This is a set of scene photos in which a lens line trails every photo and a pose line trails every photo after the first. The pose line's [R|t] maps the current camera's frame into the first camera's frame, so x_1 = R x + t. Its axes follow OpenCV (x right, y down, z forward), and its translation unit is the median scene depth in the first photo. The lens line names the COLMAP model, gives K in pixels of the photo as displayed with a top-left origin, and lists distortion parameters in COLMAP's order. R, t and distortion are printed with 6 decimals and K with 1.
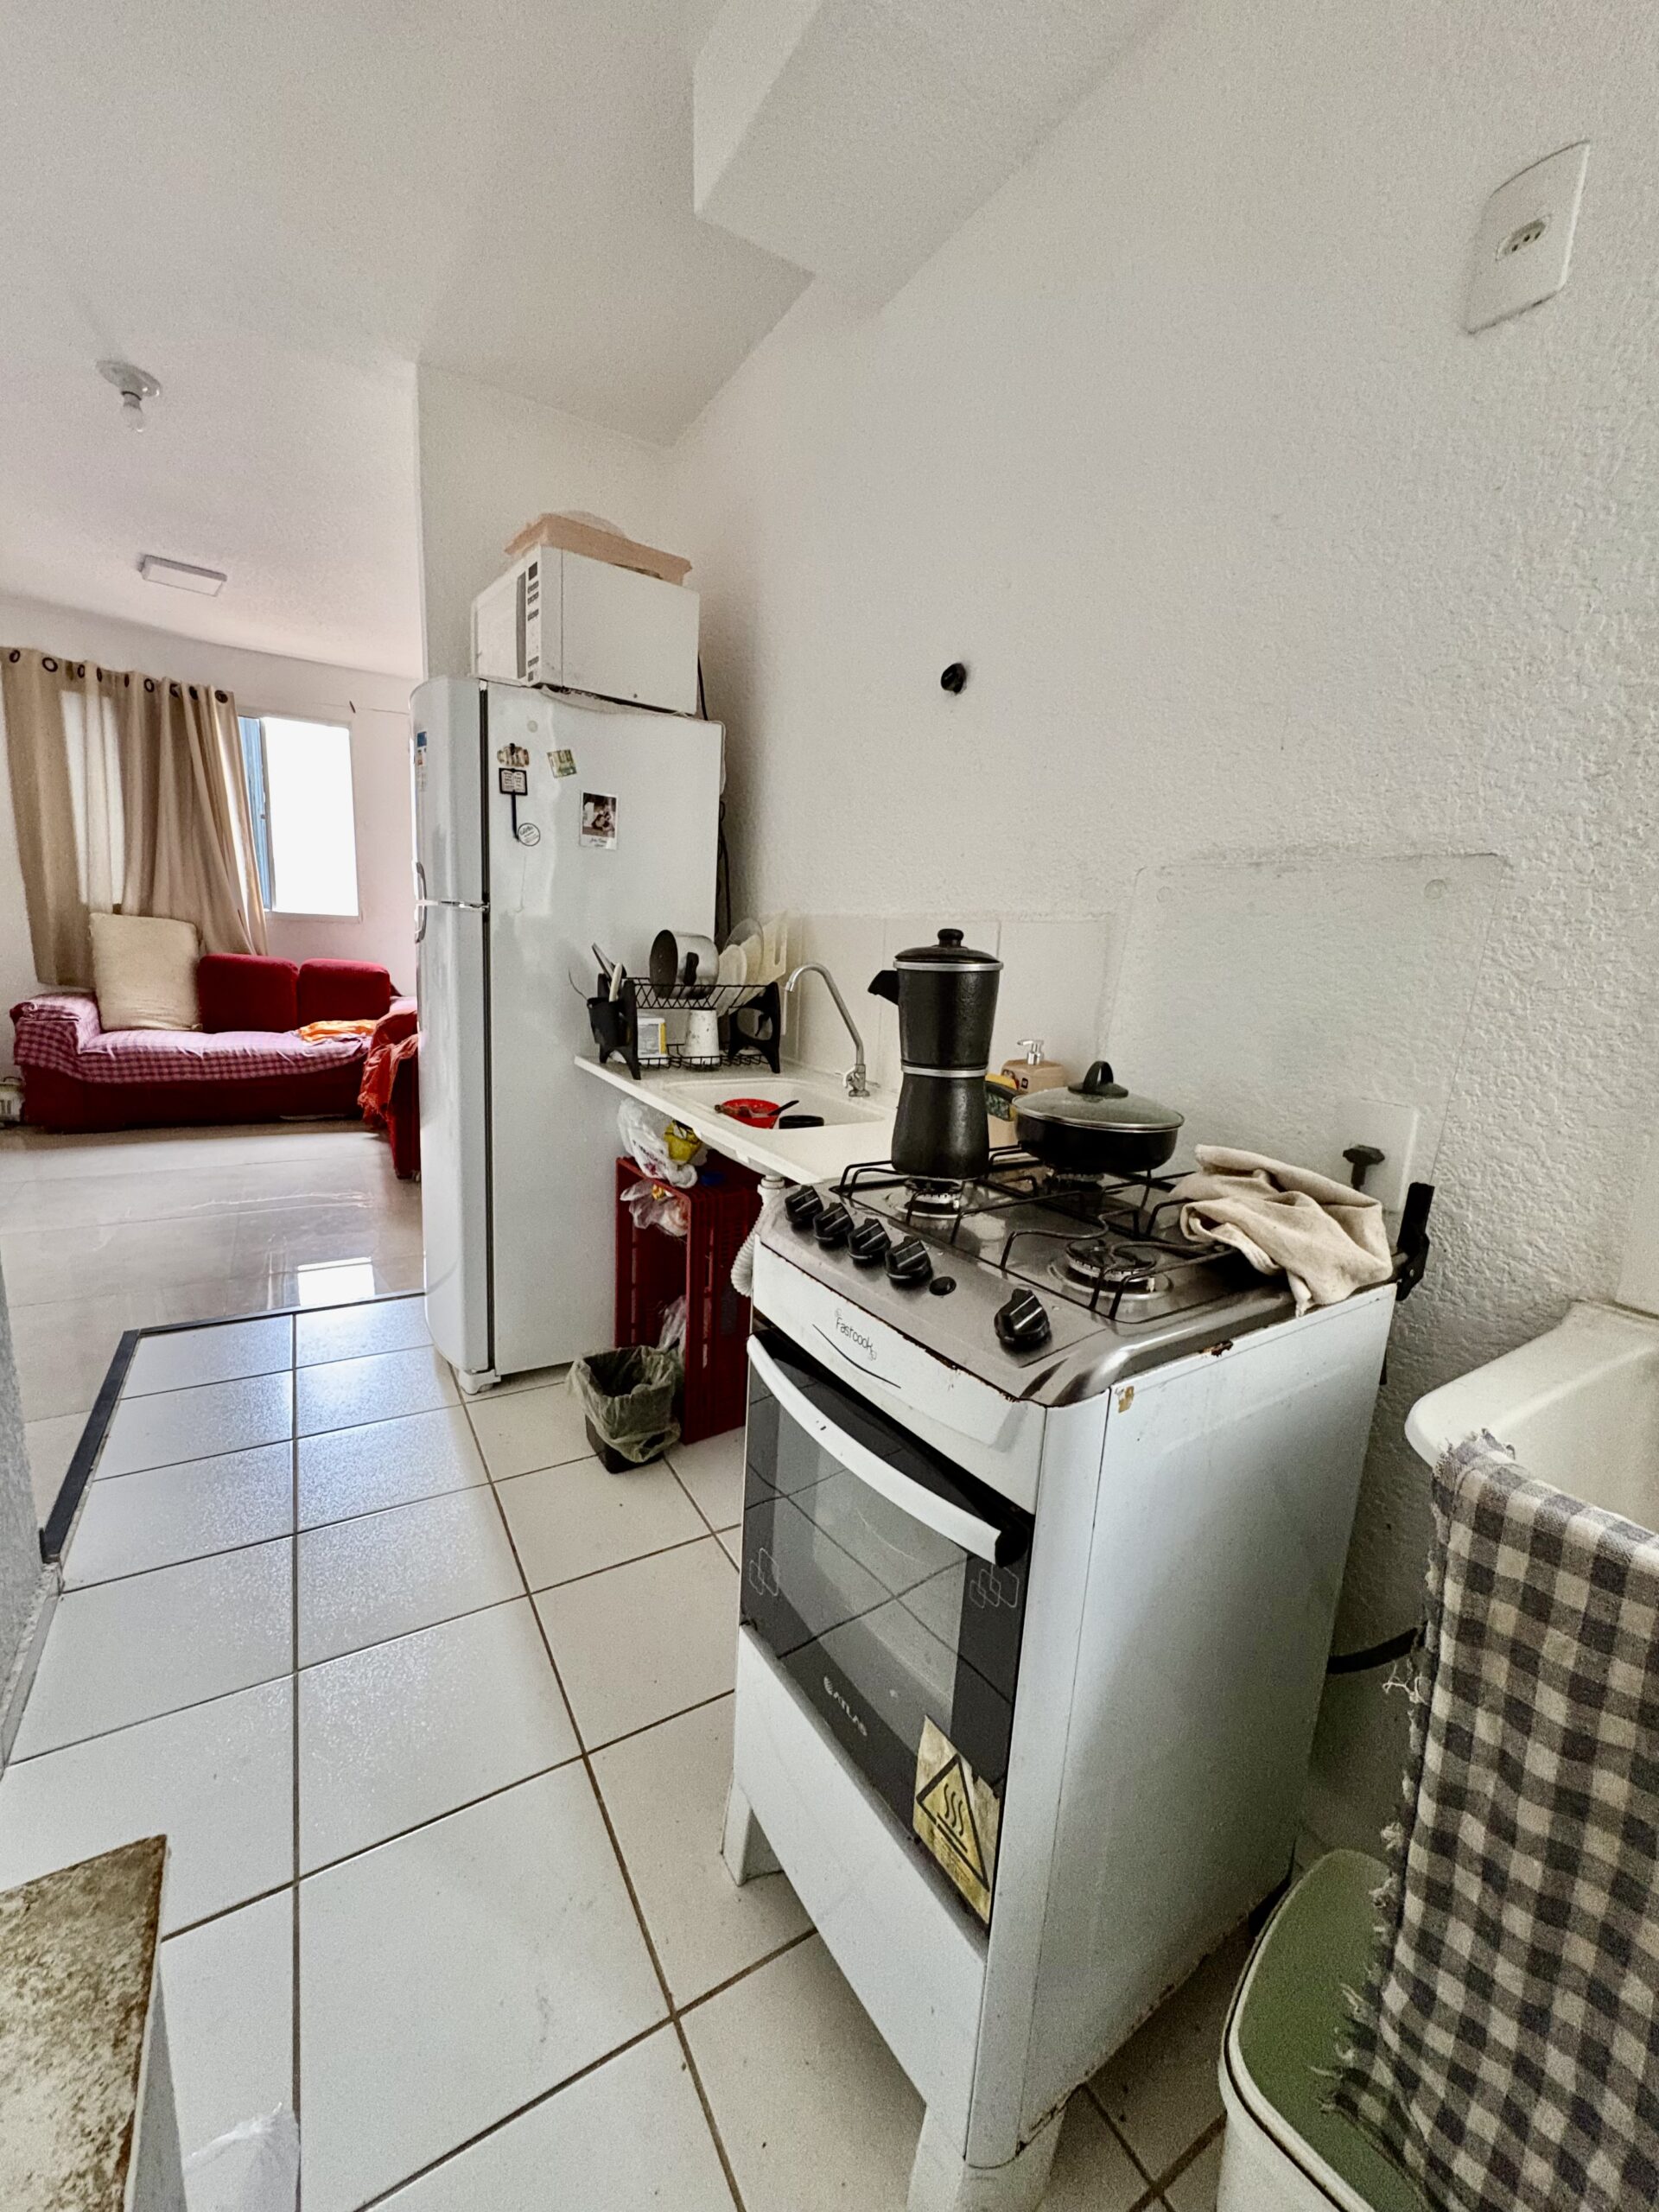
lens RADIAL K [[875.8, 0, 829.5], [0, 875.8, 1106.0], [0, 0, 1]] dist [-0.000043, -0.000140]
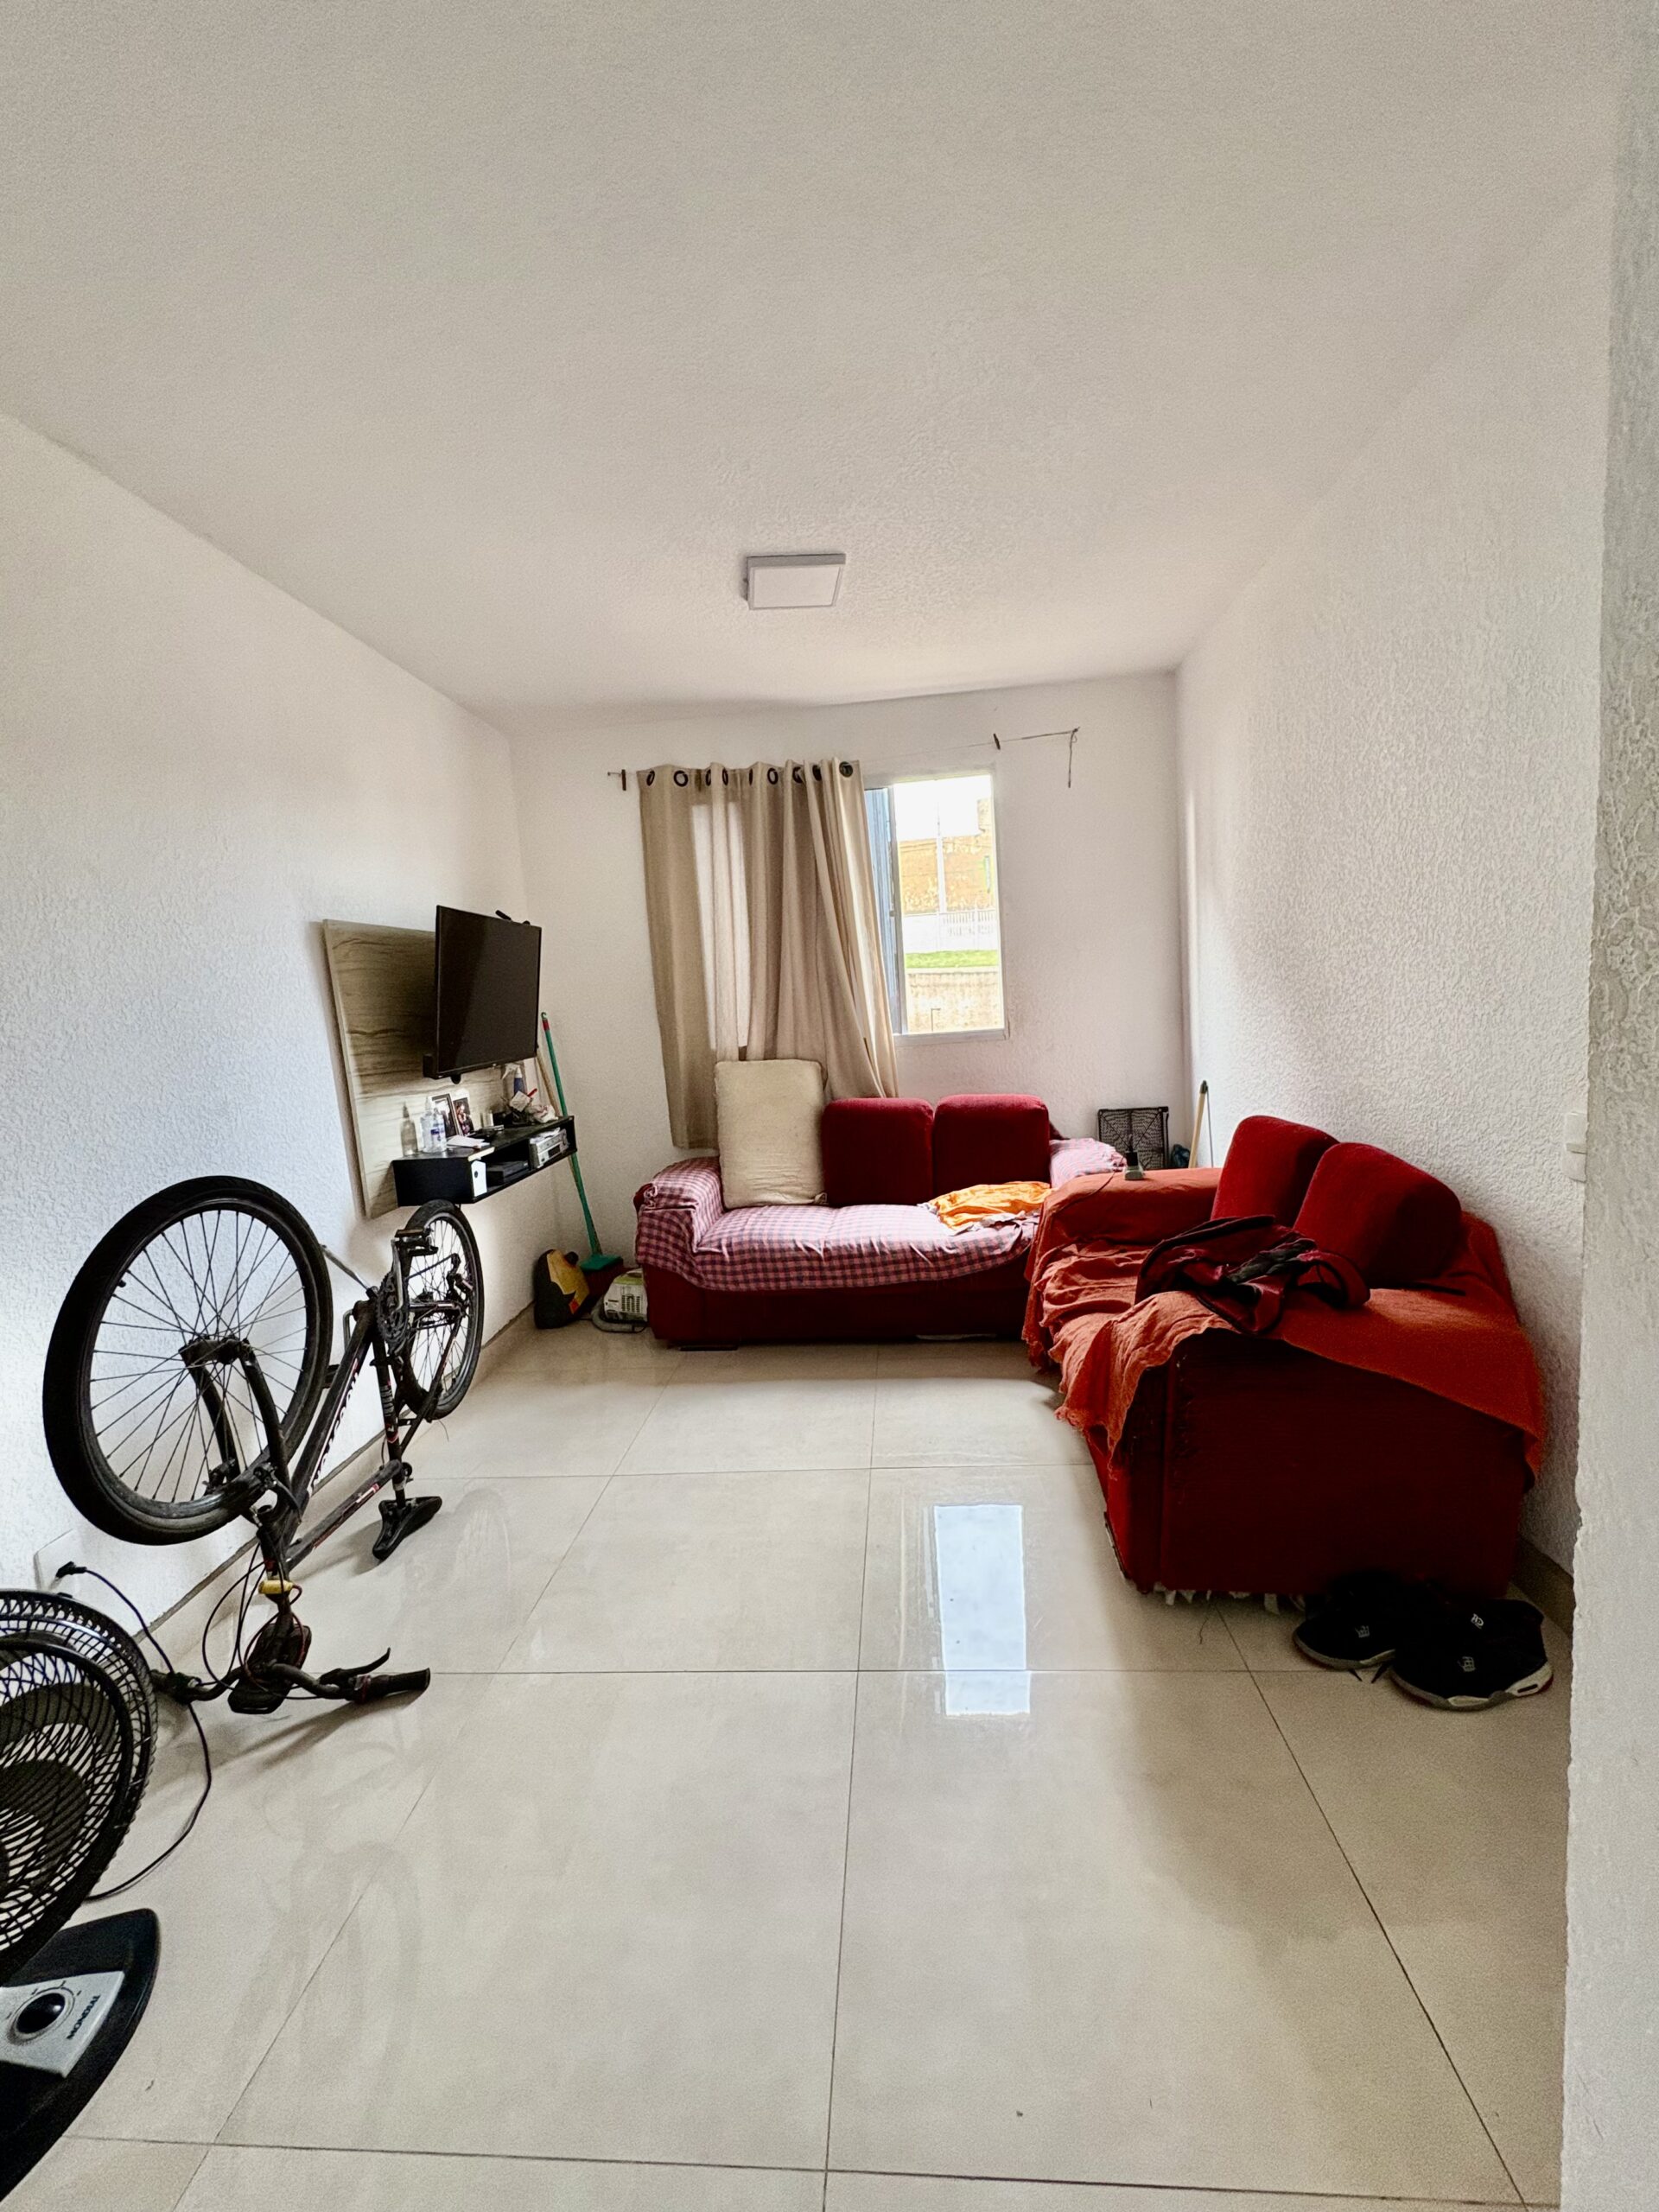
lens RADIAL K [[878.1, 0, 829.5], [0, 878.1, 1106.0], [0, 0, 1]] dist [-0.003994, 0.000722]
pose [[0.800775, -0.036342, -0.597862, -0.264513], [-0.000627, 0.998106, -0.061511, -0.128421], [0.598965, 0.049632, 0.799235, 0.403098]]
